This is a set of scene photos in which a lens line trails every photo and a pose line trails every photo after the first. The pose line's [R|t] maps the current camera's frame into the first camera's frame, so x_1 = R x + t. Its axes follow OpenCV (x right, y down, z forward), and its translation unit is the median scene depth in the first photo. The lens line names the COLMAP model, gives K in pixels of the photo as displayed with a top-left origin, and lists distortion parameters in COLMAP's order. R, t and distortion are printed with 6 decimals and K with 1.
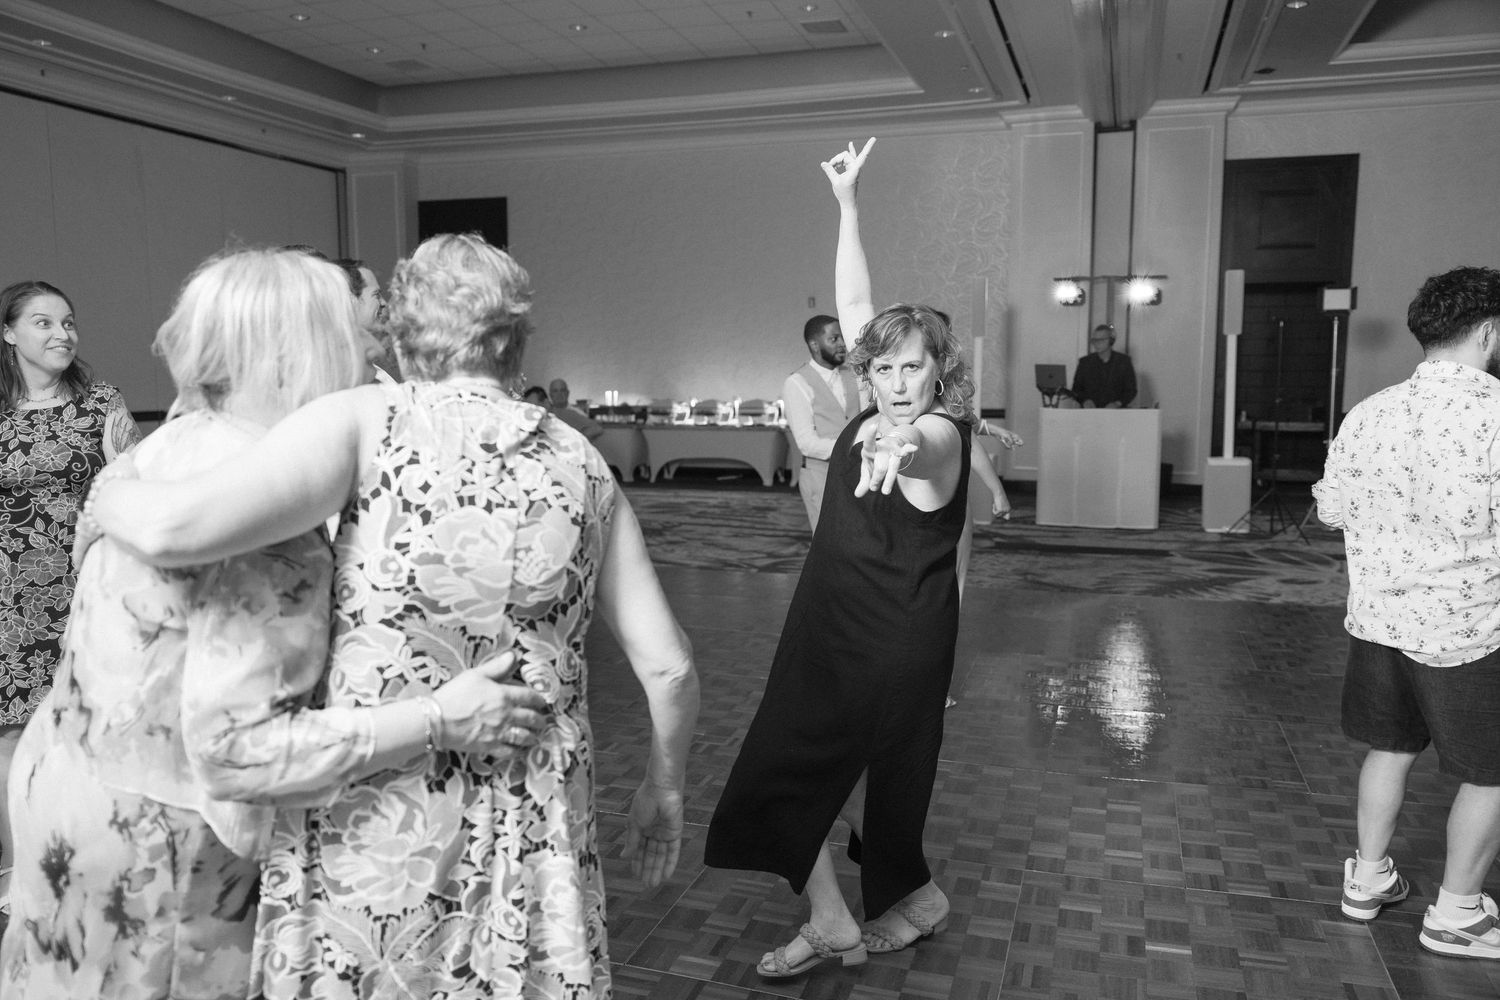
lens RADIAL K [[1158.8, 0, 755.5], [0, 1158.8, 505.2], [0, 0, 1]] dist [0.006128, -0.006234]
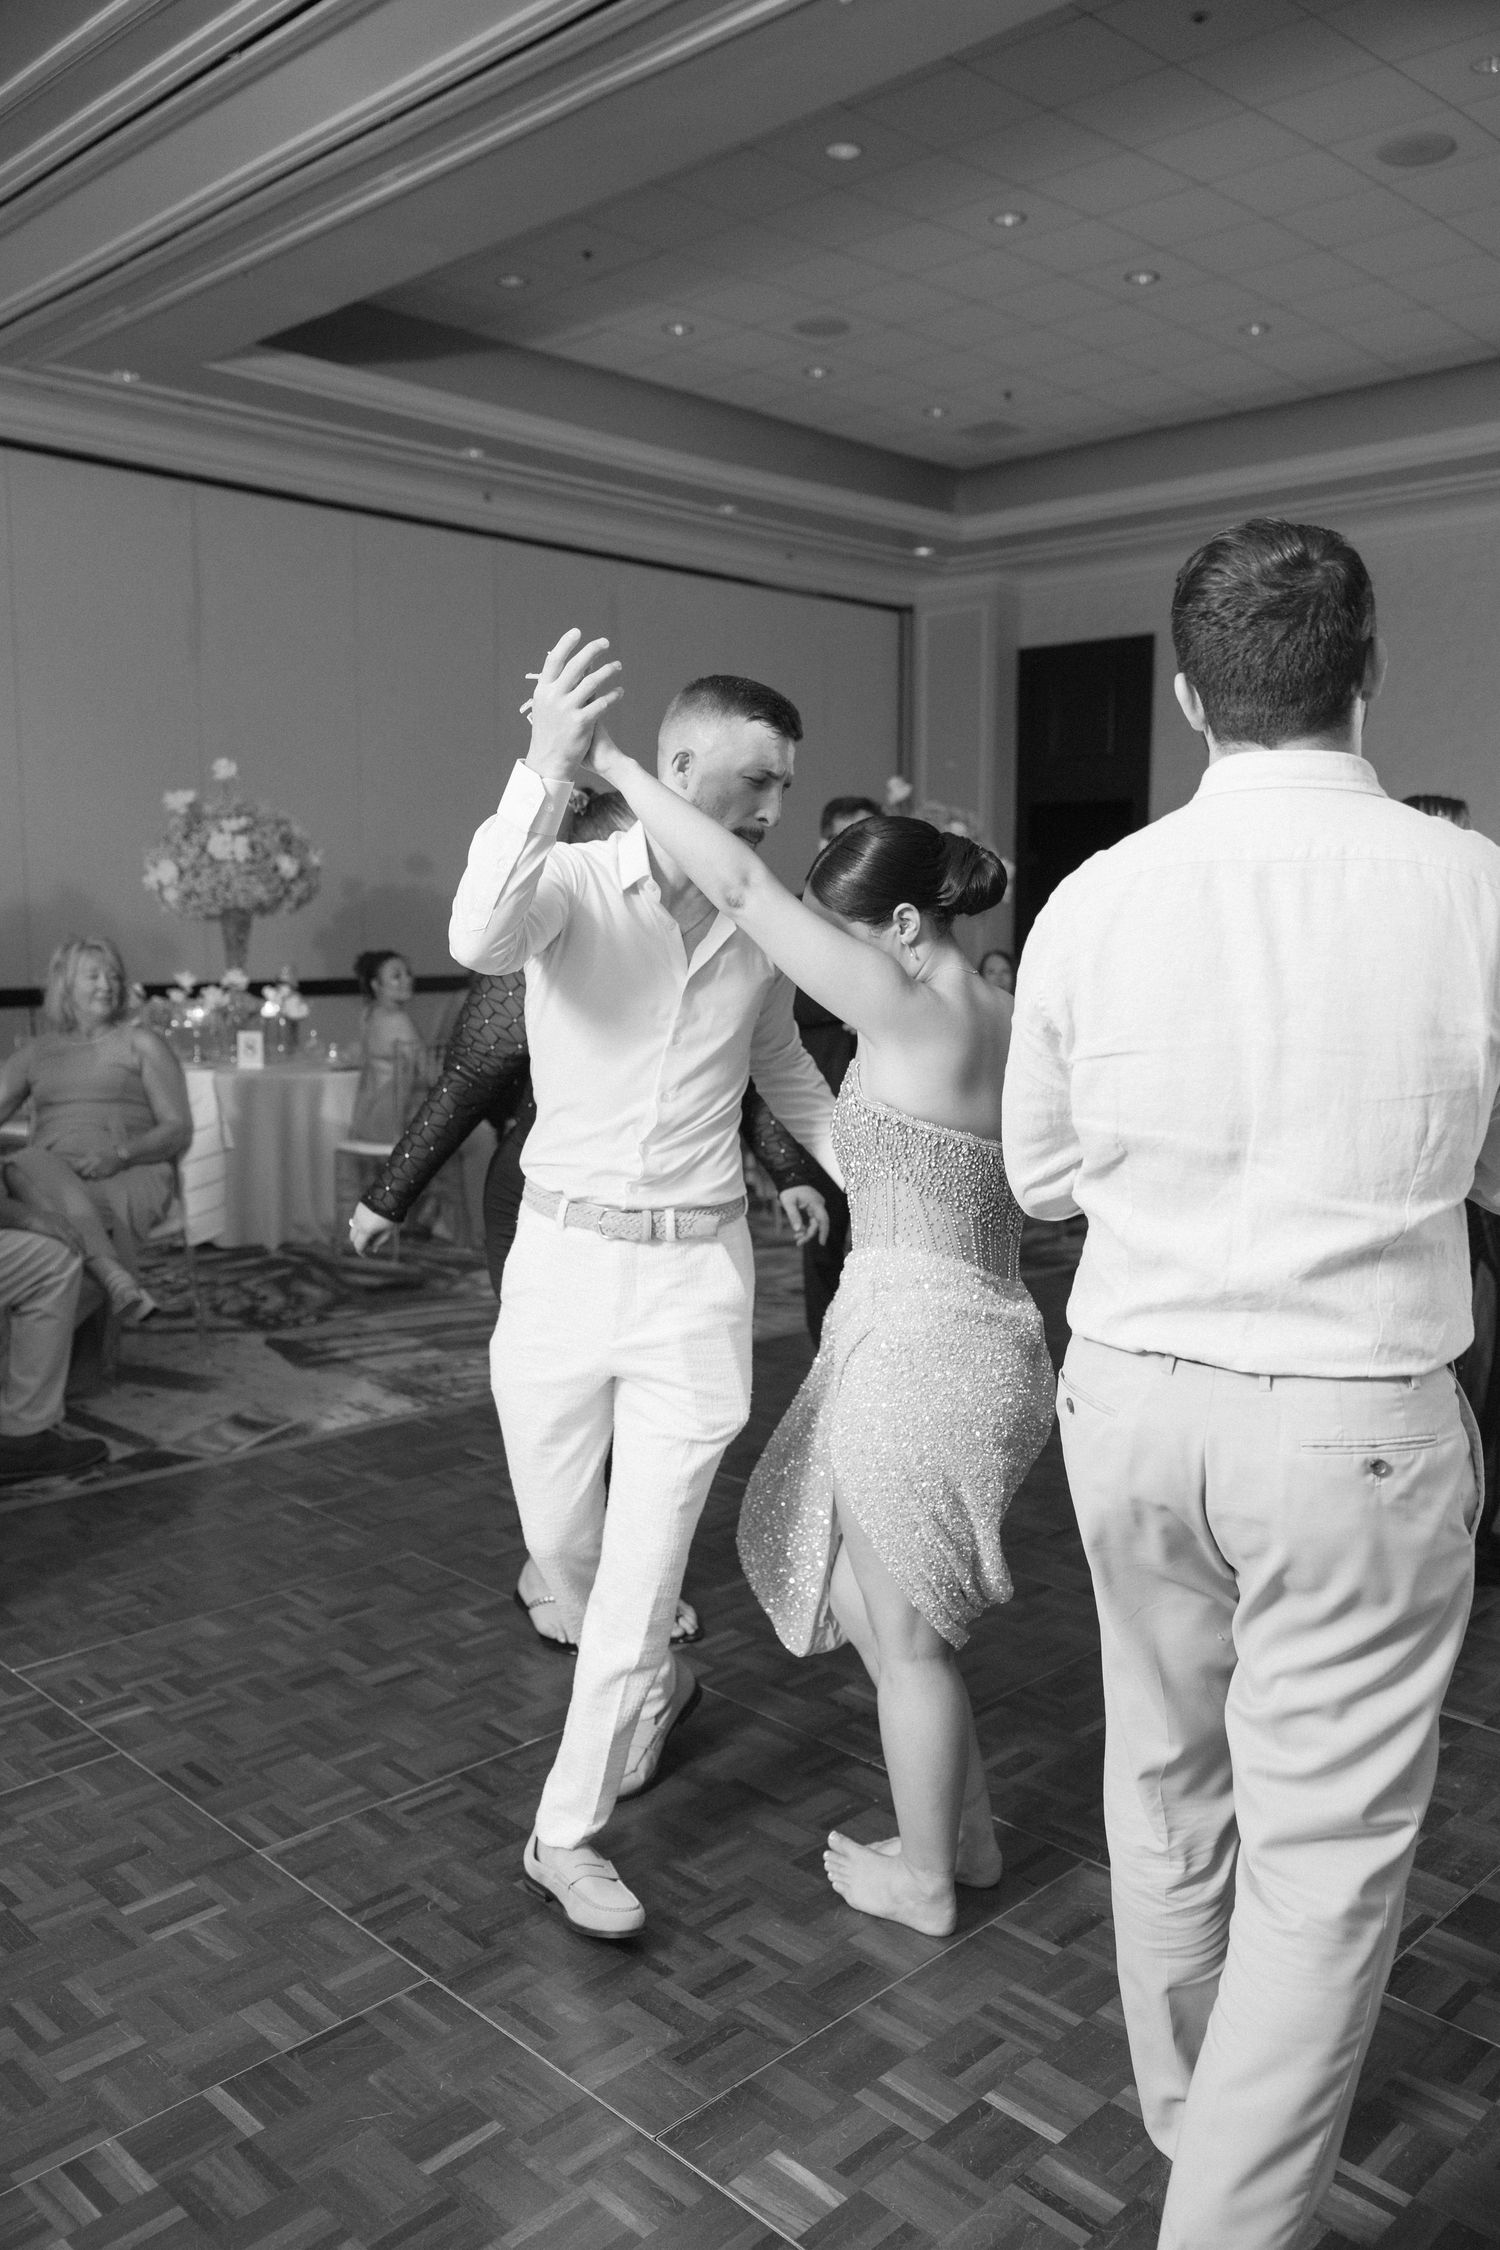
lens RADIAL K [[1796.9, 0, 763.6], [0, 1796.9, 1124.3], [0, 0, 1]] dist [-0.013263, -0.000080]
pose [[0.893349, 0.051404, -0.446414, 0.050065], [-0.053229, 0.998546, 0.008461, -0.003561], [0.446200, 0.016204, 0.894787, 0.083864]]
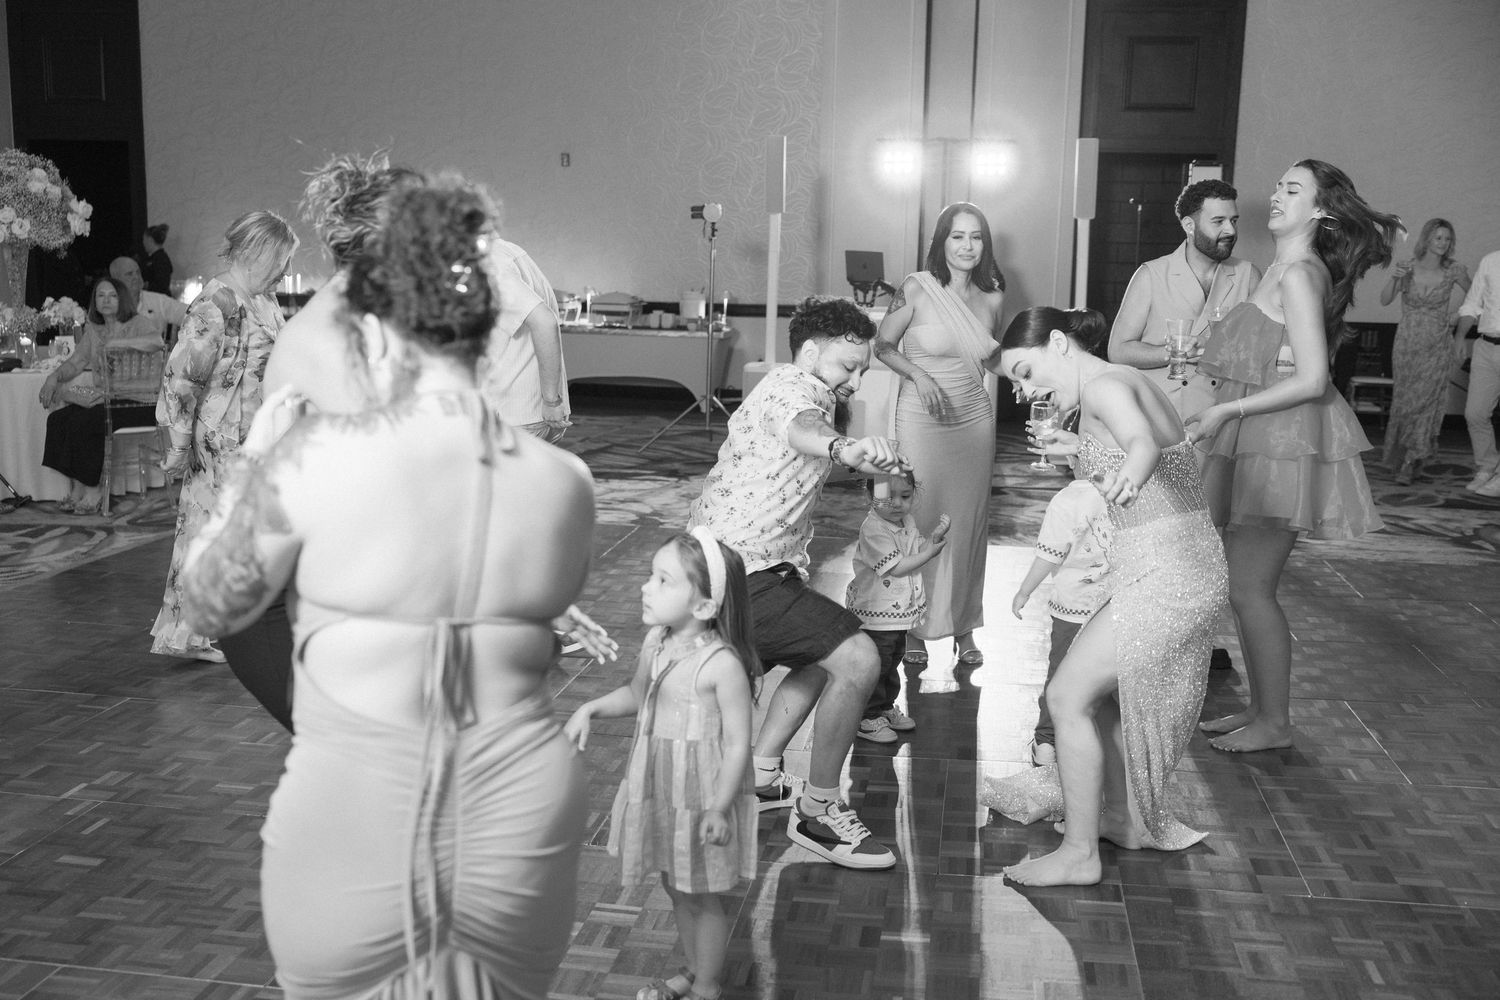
lens RADIAL K [[1546.5, 0, 751.9], [0, 1546.5, 511.8], [0, 0, 1]] dist [0.029130, 0.000000]
pose [[0.988134, -0.005418, 0.153502, 0.014090], [-0.003033, 0.998494, 0.054770, -0.001863], [-0.153567, -0.054586, 0.986629, -0.032018]]
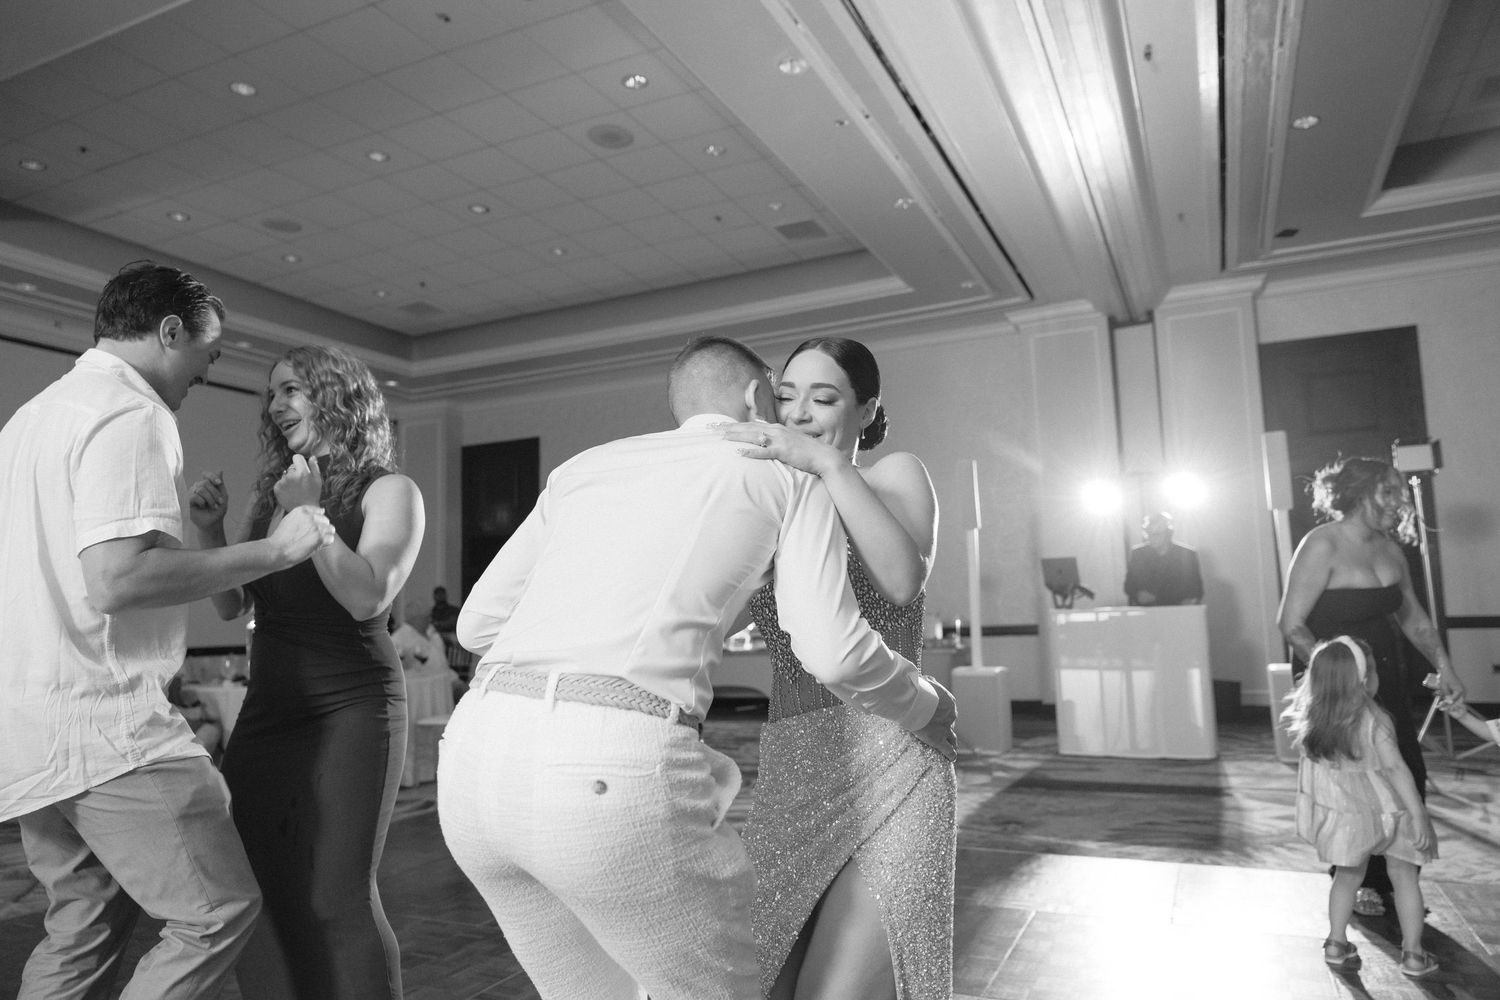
lens RADIAL K [[1002.4, 0, 752.1], [0, 1002.4, 512.1], [0, 0, 1]] dist [0.004906, 0.013604]
pose [[0.991287, -0.041776, -0.124921, 0.110759], [0.012480, 0.973894, -0.226659, 0.007072], [0.131129, 0.223125, 0.965930, 0.228728]]
